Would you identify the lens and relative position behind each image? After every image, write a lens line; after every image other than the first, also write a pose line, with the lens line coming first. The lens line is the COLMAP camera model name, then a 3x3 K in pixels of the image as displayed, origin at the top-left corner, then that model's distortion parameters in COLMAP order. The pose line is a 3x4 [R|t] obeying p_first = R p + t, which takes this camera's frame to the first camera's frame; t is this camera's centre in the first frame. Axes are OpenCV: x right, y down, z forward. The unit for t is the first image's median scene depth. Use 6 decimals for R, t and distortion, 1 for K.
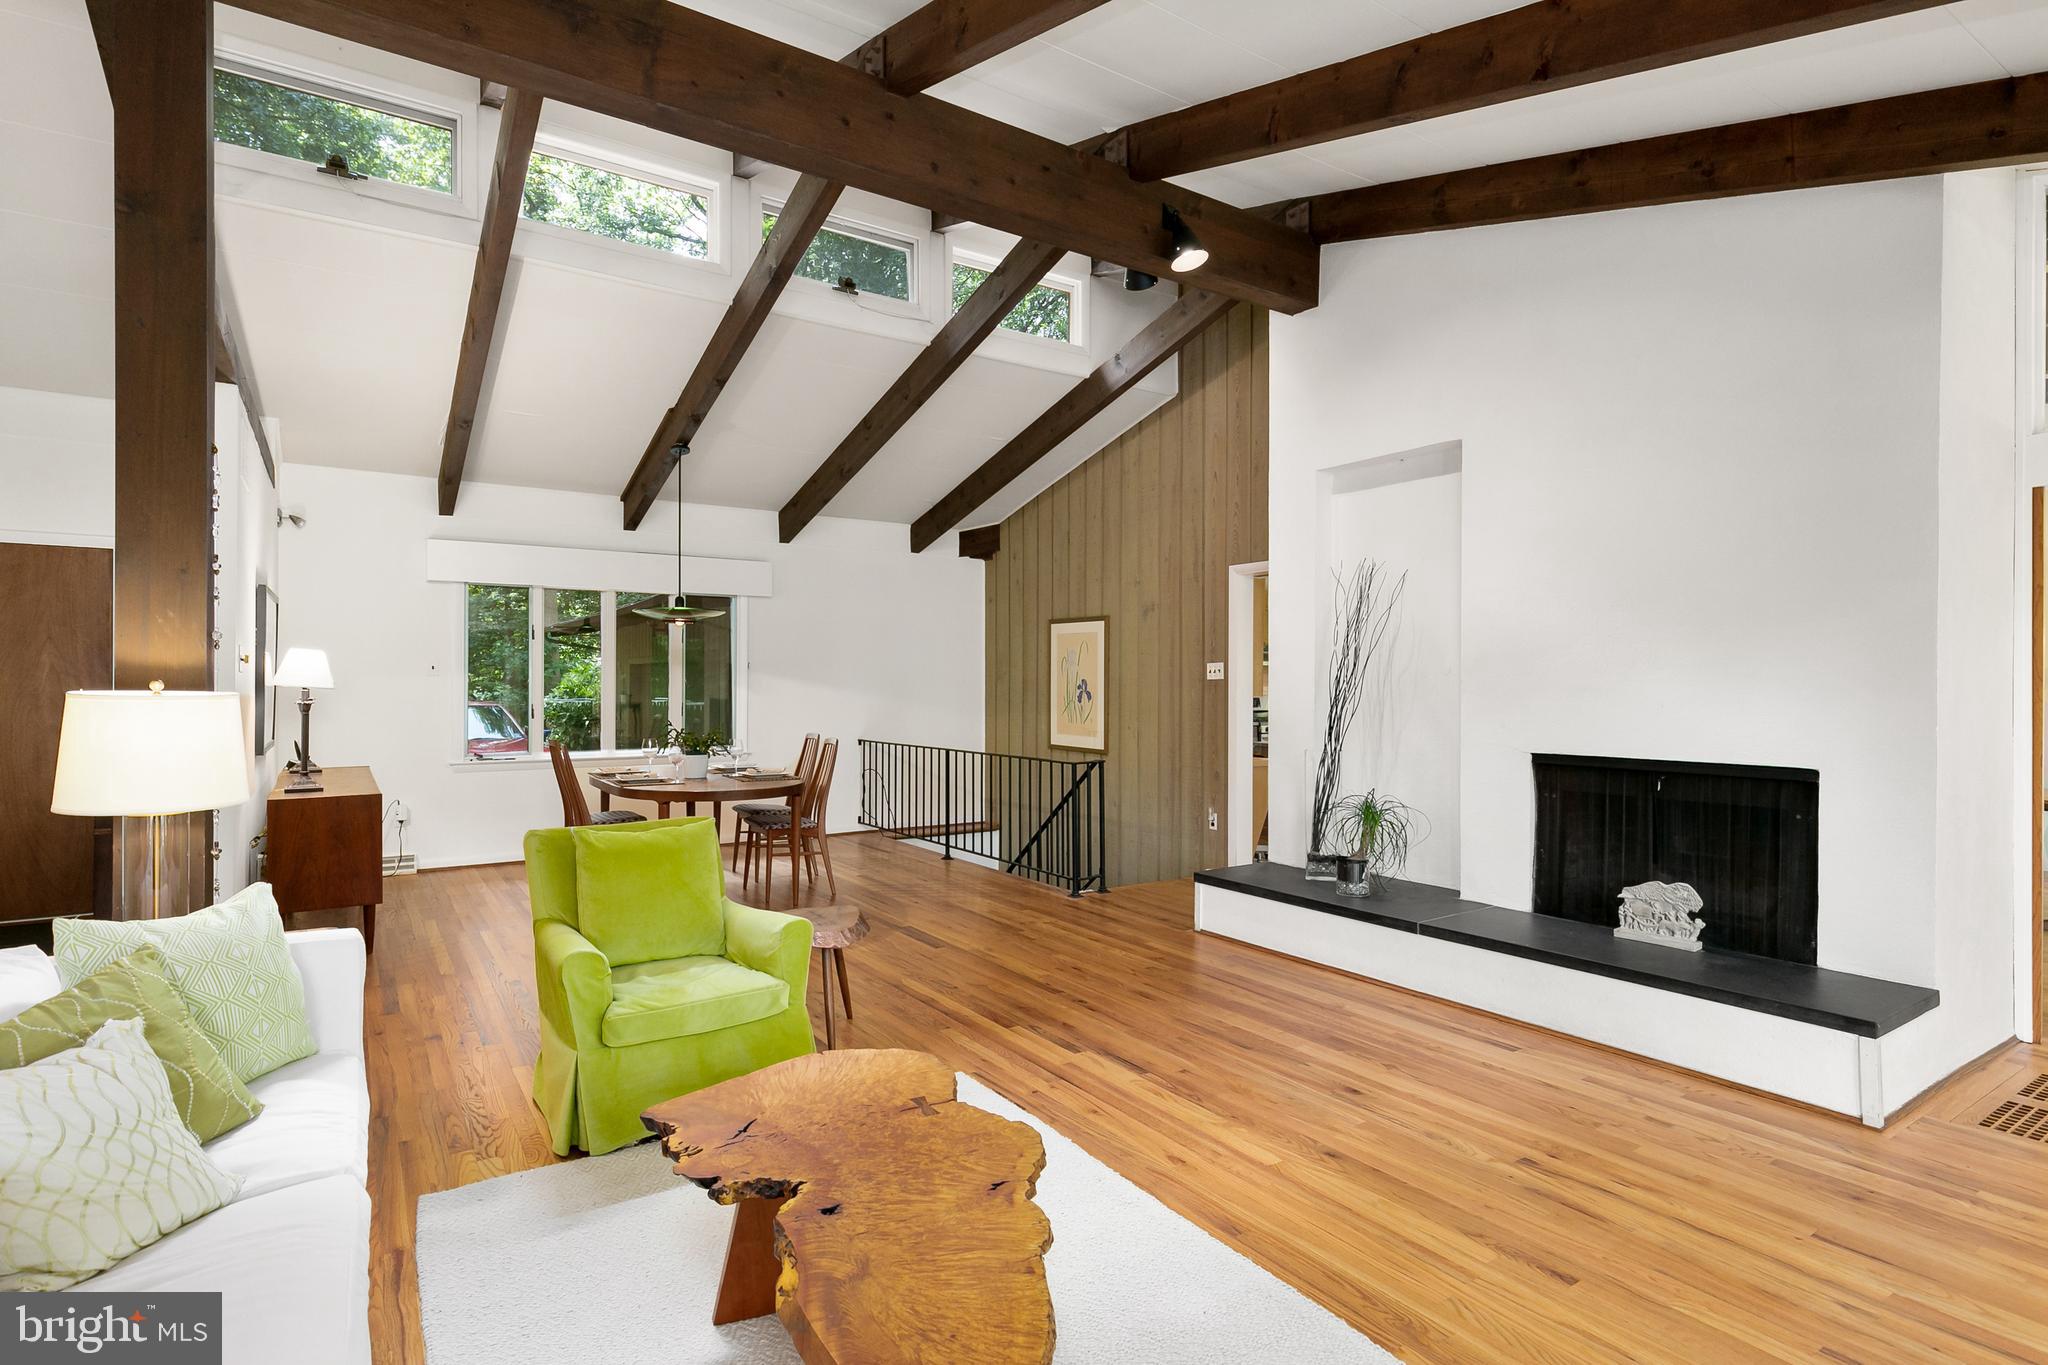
lens RADIAL K [[1023.9, 0, 1019.3], [0, 1023.9, 684.9], [0, 0, 1]] dist [0.001131, -0.000917]
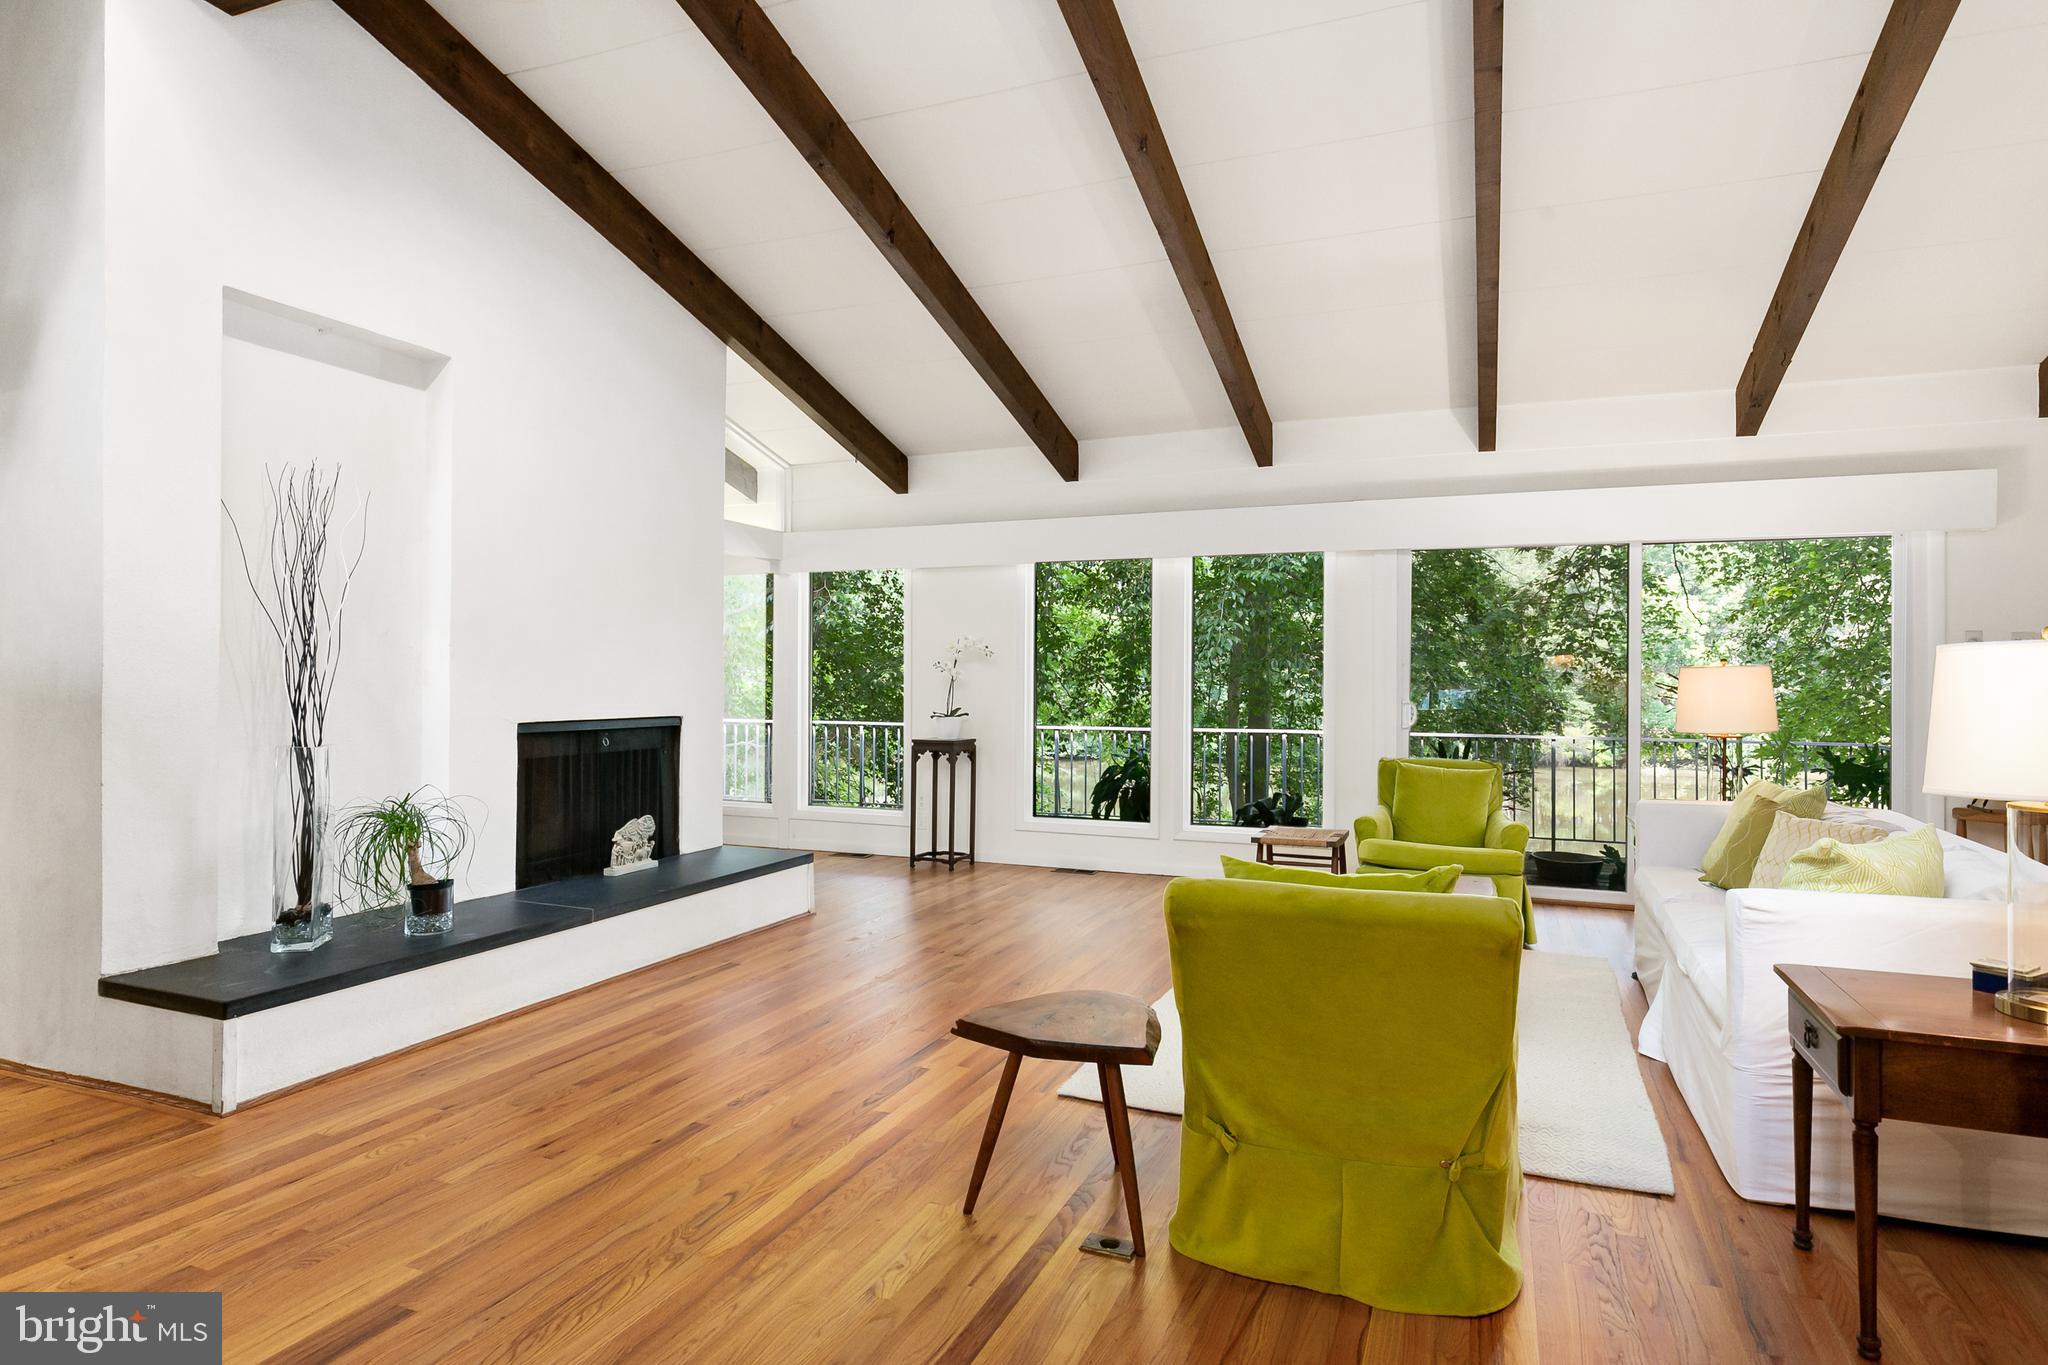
lens RADIAL K [[1138.5, 0, 1024.0], [0, 1138.5, 682.5], [0, 0, 1]] dist [0.002855, 0.000042]
pose [[-0.562492, -0.007828, 0.826766, -0.655045], [-0.005493, 0.999968, 0.005731, 0.020269], [-0.826784, -0.001317, -0.562517, 1.226950]]
